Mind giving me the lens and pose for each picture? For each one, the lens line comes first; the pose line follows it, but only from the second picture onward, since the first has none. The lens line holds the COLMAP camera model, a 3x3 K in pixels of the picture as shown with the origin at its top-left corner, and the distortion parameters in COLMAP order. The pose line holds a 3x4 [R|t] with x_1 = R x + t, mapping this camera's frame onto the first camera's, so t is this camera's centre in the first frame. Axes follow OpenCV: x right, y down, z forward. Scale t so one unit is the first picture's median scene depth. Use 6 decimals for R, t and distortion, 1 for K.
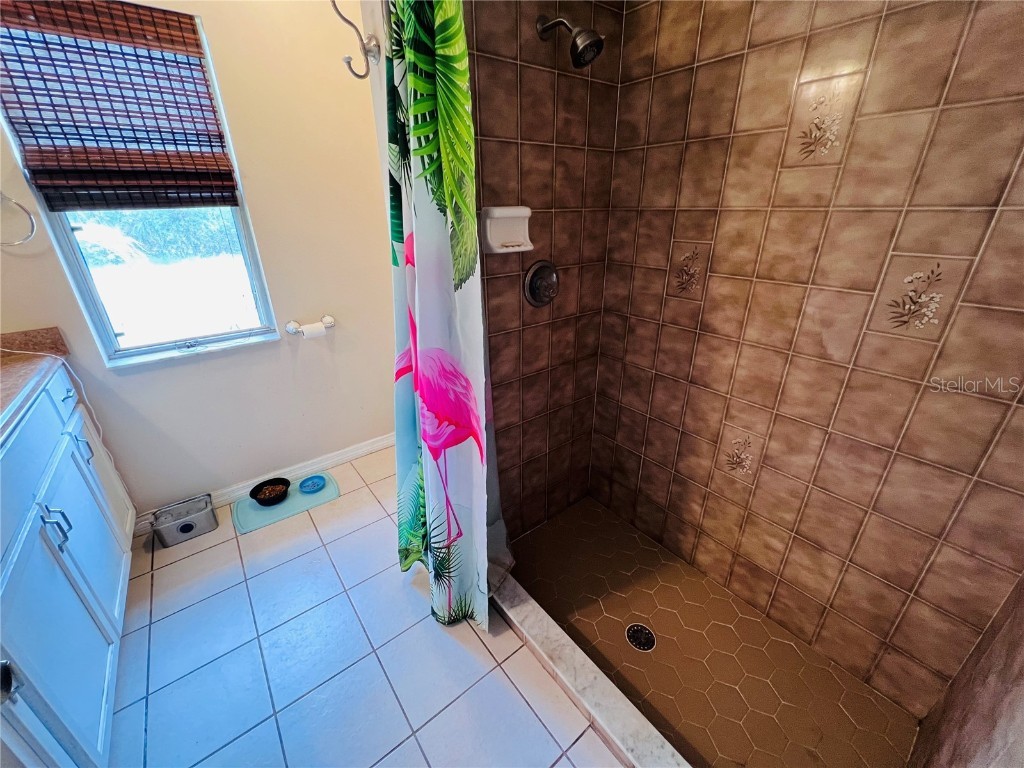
lens RADIAL K [[410.7, 0, 514.4], [0, 410.7, 386.3], [0, 0, 1]] dist [-0.003137, 0.000594]
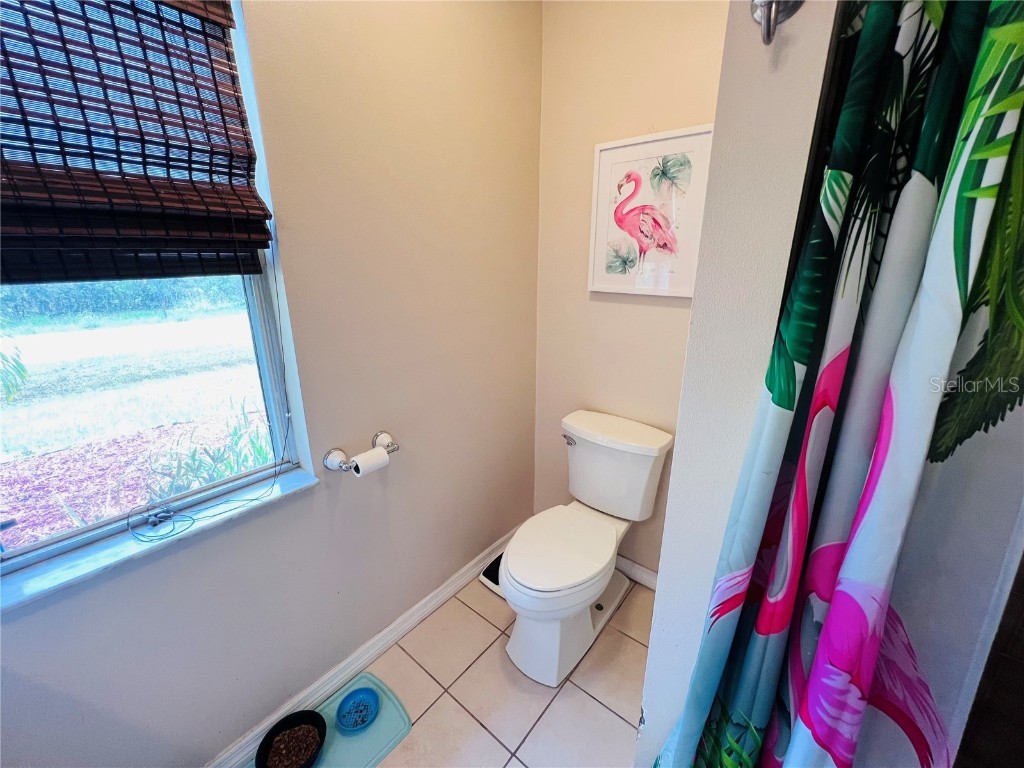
lens RADIAL K [[410.7, 0, 513.6], [0, 410.7, 384.2], [0, 0, 1]] dist [-0.003137, 0.000594]
pose [[0.971231, -0.059032, 0.230706, -0.504292], [0.086892, 0.989843, -0.112524, -0.197571], [-0.221721, 0.129333, 0.966495, 0.396668]]
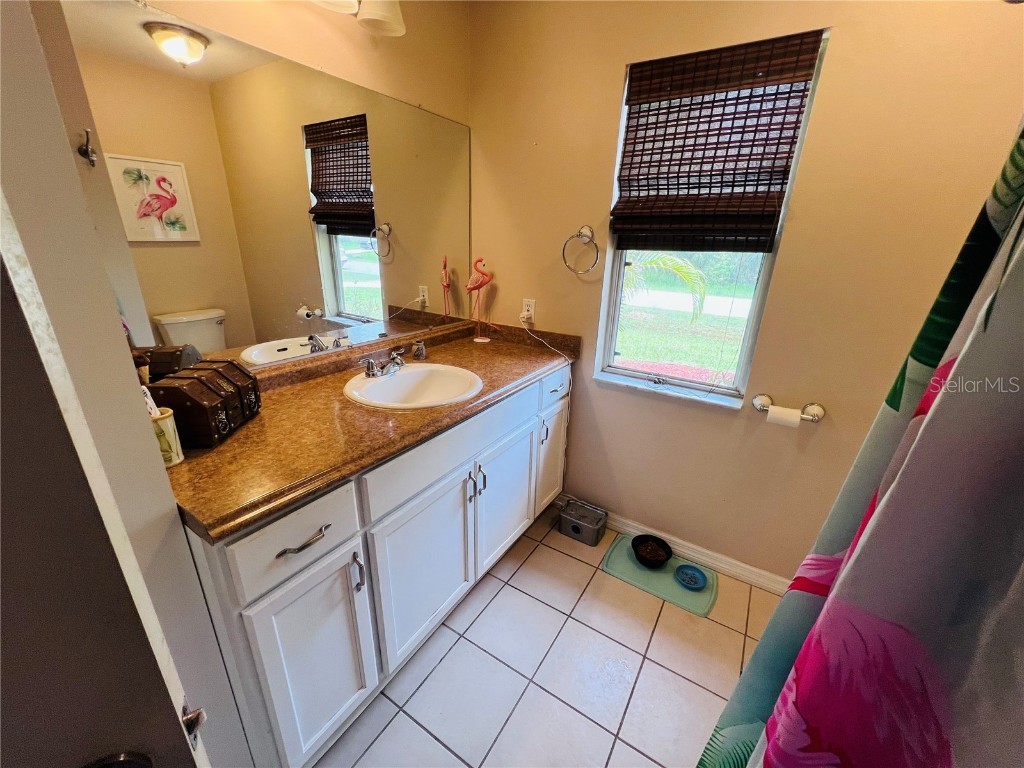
lens RADIAL K [[410.7, 0, 510.2], [0, 410.7, 386.5], [0, 0, 1]] dist [-0.003137, 0.000594]
pose [[0.335867, 0.341435, -0.877847, -0.024662], [-0.407103, 0.893062, 0.191594, -0.151261], [0.849388, 0.293024, 0.438949, 0.284223]]
